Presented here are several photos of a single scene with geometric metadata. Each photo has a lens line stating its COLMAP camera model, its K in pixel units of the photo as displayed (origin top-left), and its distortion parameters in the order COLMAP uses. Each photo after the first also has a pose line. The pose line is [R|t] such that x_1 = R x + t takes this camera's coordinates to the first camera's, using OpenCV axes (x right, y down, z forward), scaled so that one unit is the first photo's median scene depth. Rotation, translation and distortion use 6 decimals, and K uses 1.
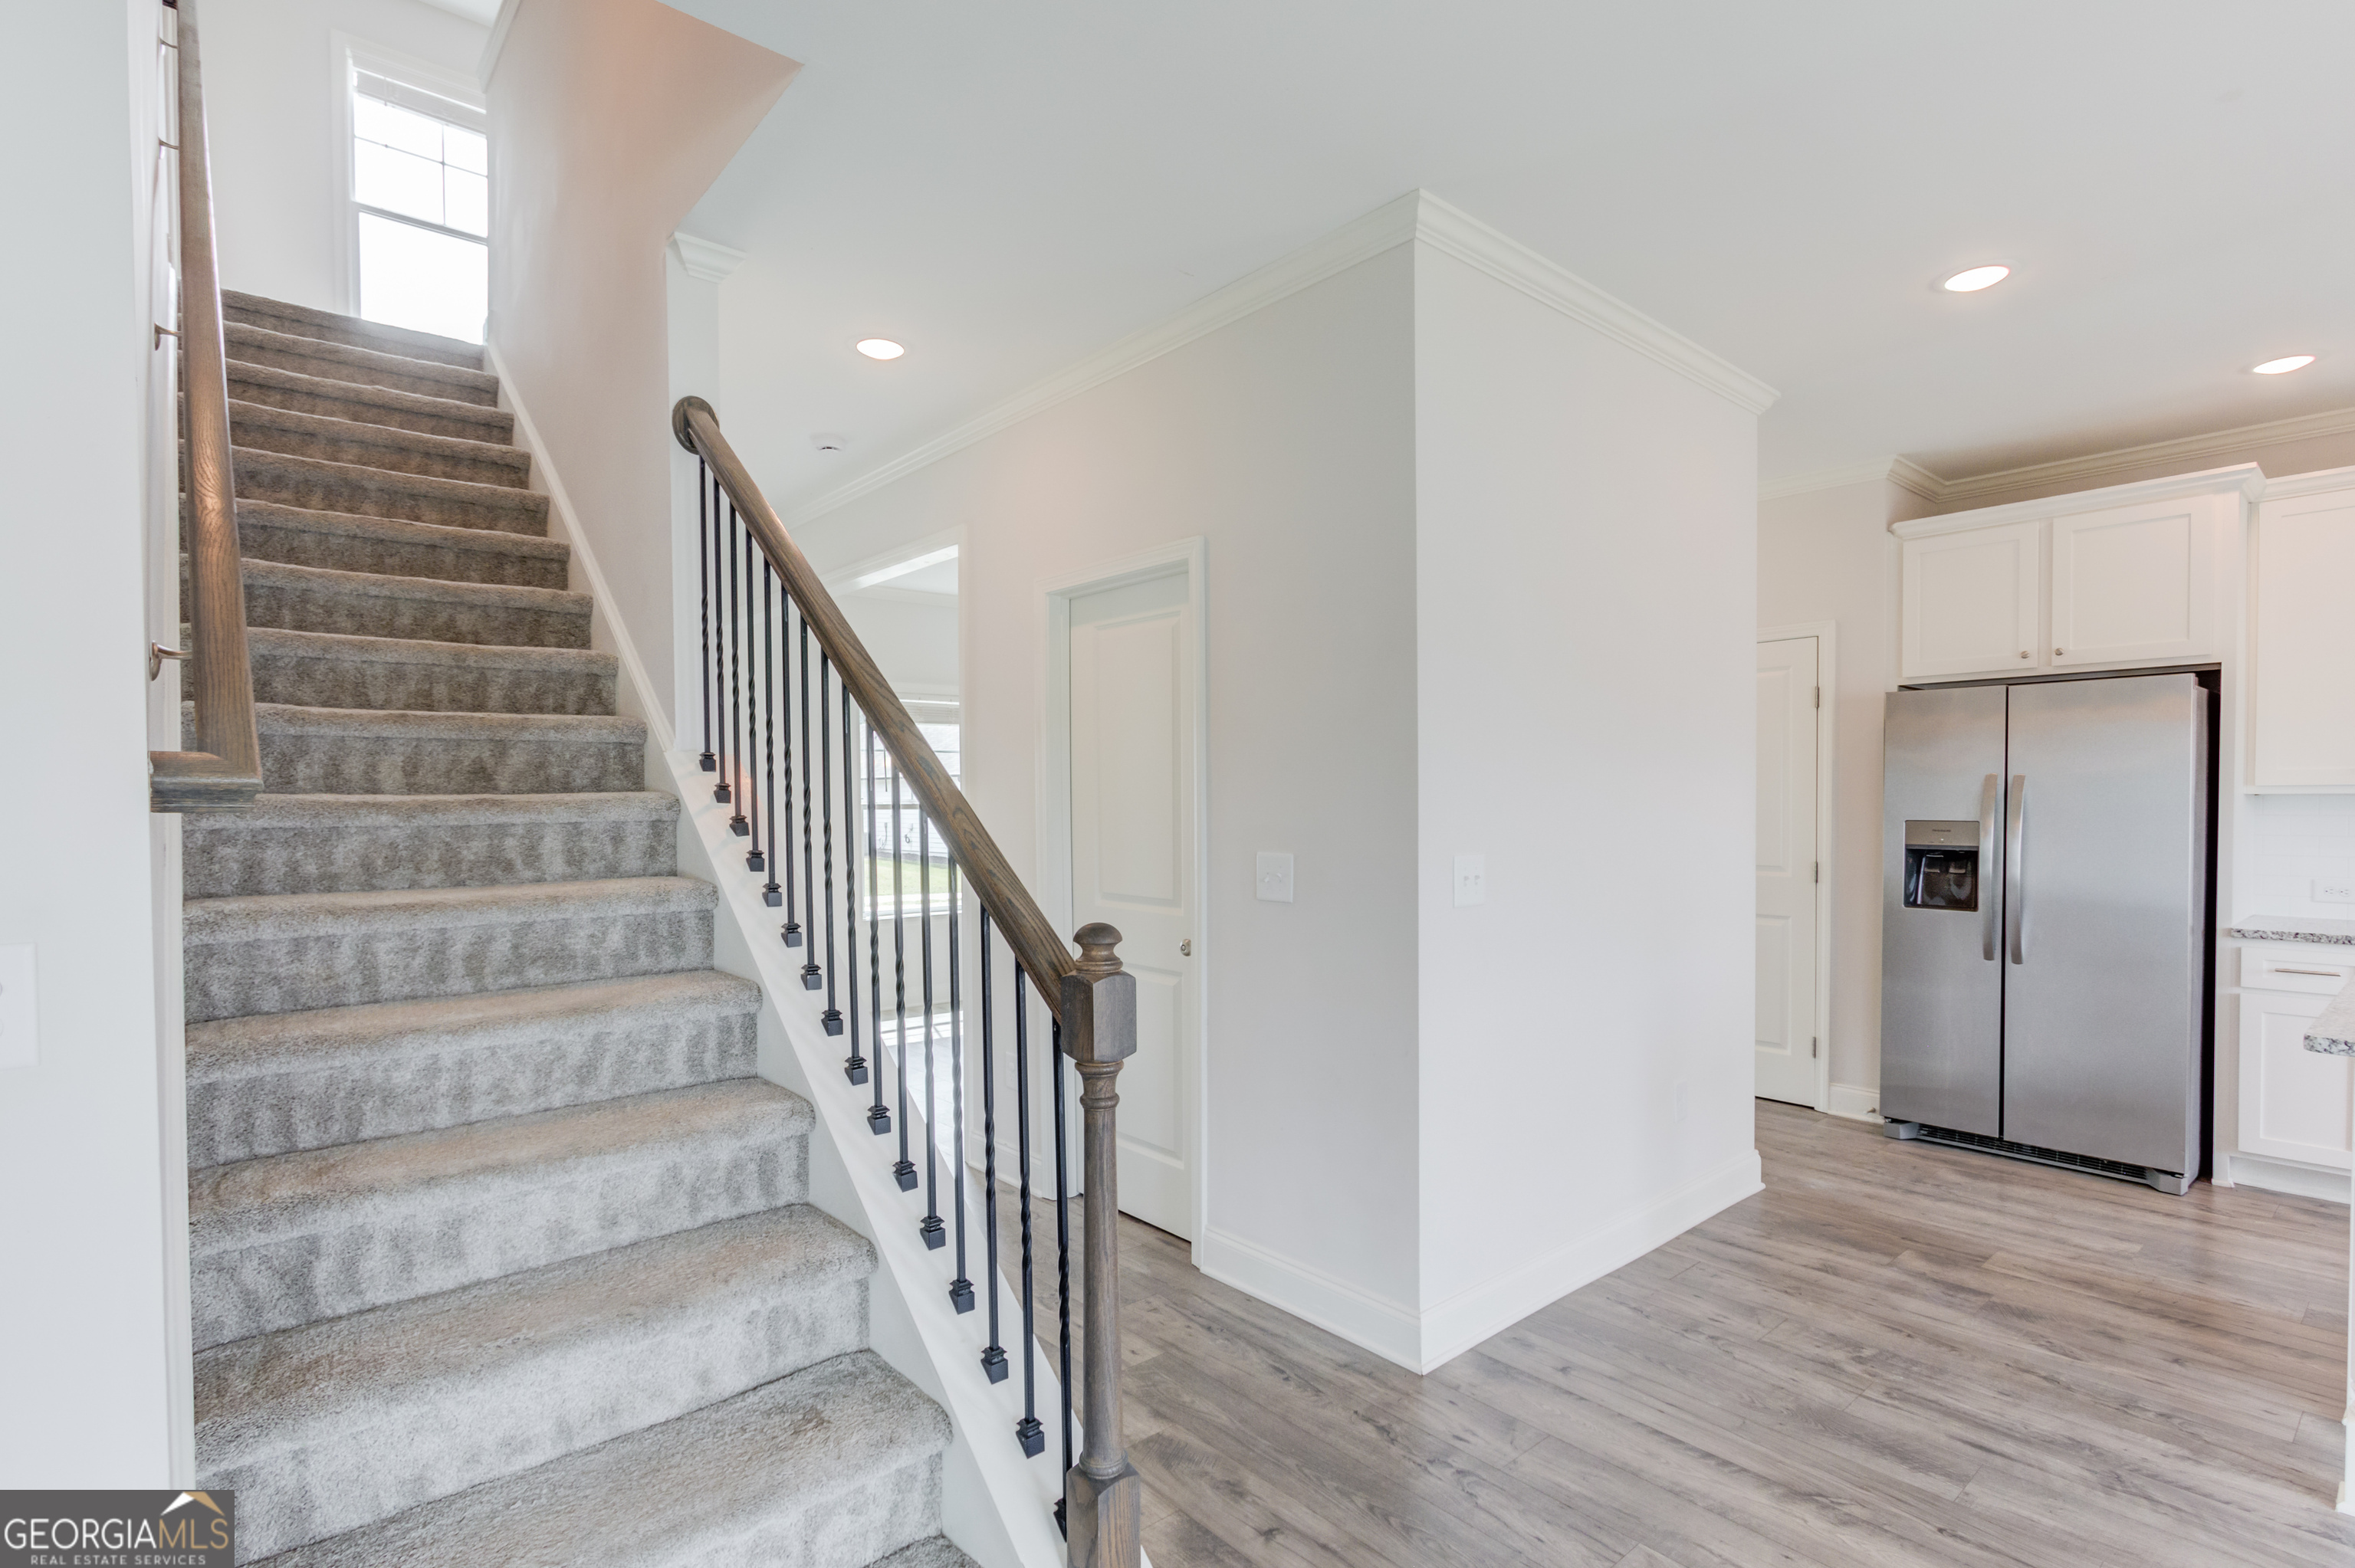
lens RADIAL K [[1145.1, 0, 1131.0], [0, 1145.1, 832.4], [0, 0, 1]] dist [-0.011243, 0.005495]
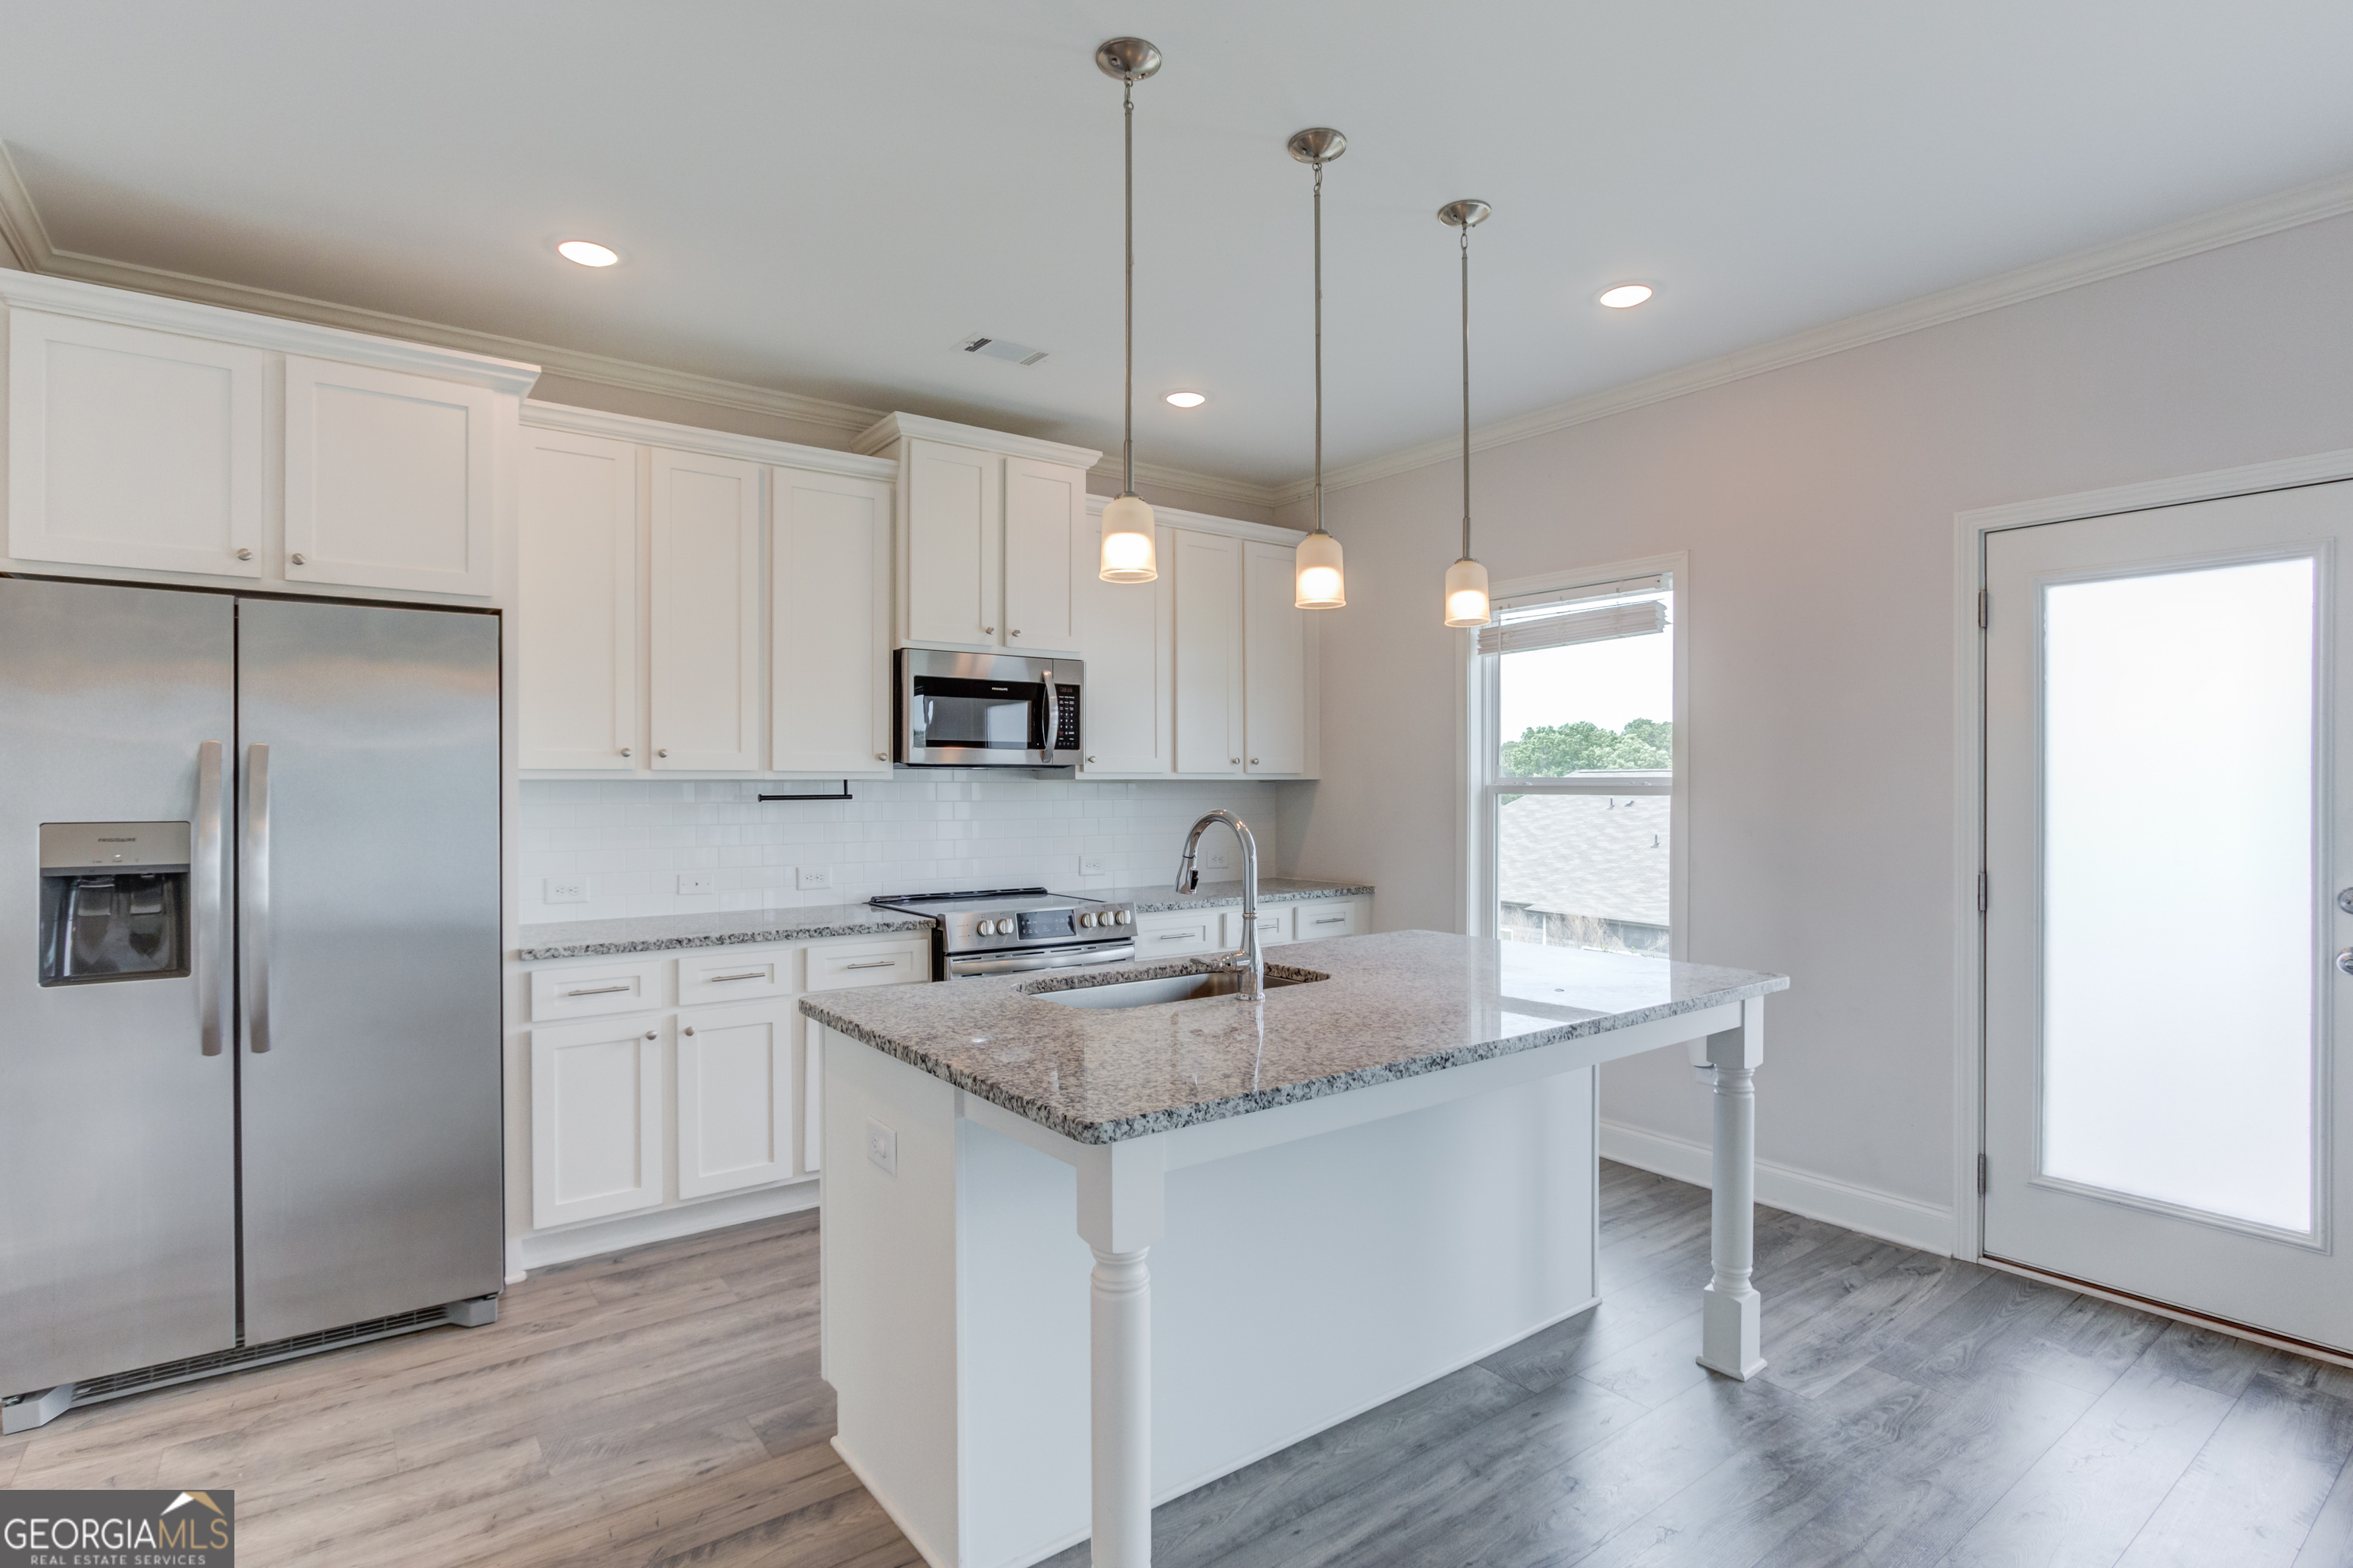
lens RADIAL K [[1144.3, 0, 1164.8], [0, 1144.3, 785.7], [0, 0, 1]] dist [-0.011243, 0.005495]
pose [[0.036429, 0.005850, 0.999319, 0.196391], [0.028062, 0.999583, -0.006875, -0.010701], [-0.998942, 0.028293, 0.036249, 0.526992]]
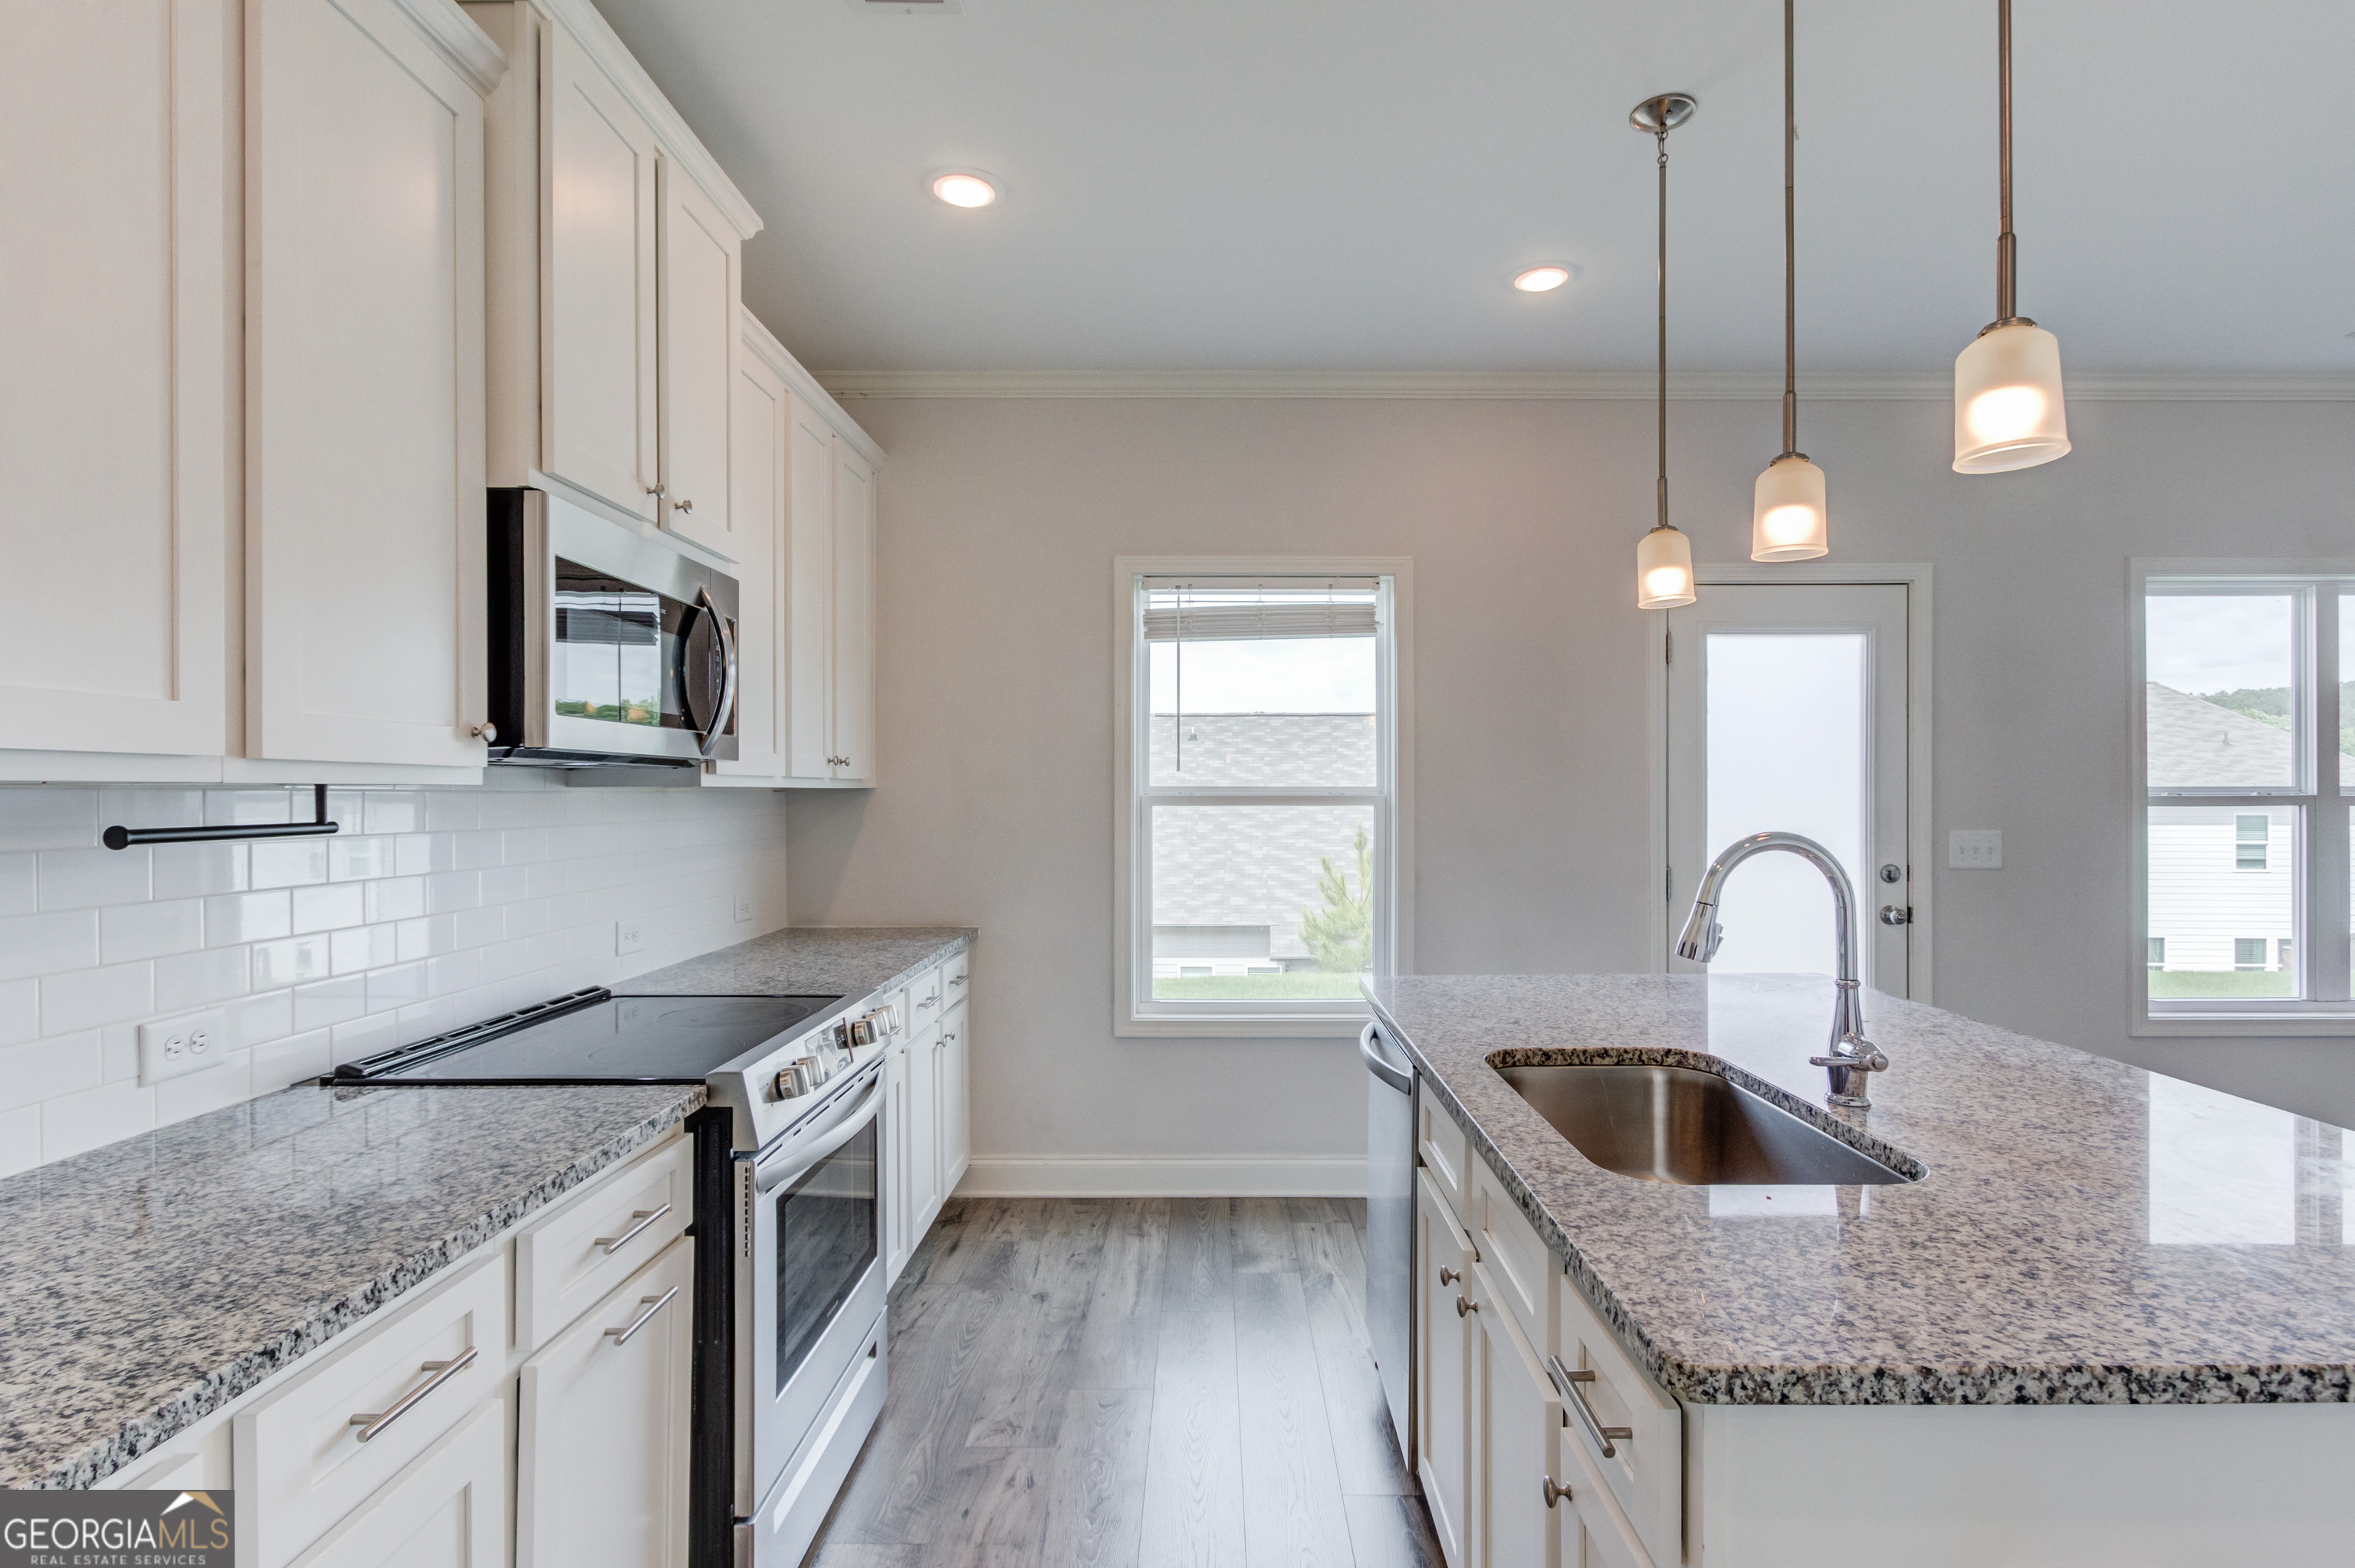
lens RADIAL K [[1145.1, 0, 1211.7], [0, 1145.1, 794.7], [0, 0, 1]] dist [-0.011243, 0.005495]
pose [[-0.775669, 0.007238, 0.631099, 0.722221], [0.024754, 0.999514, 0.018962, -0.028464], [-0.630655, 0.030330, -0.775471, 0.977269]]
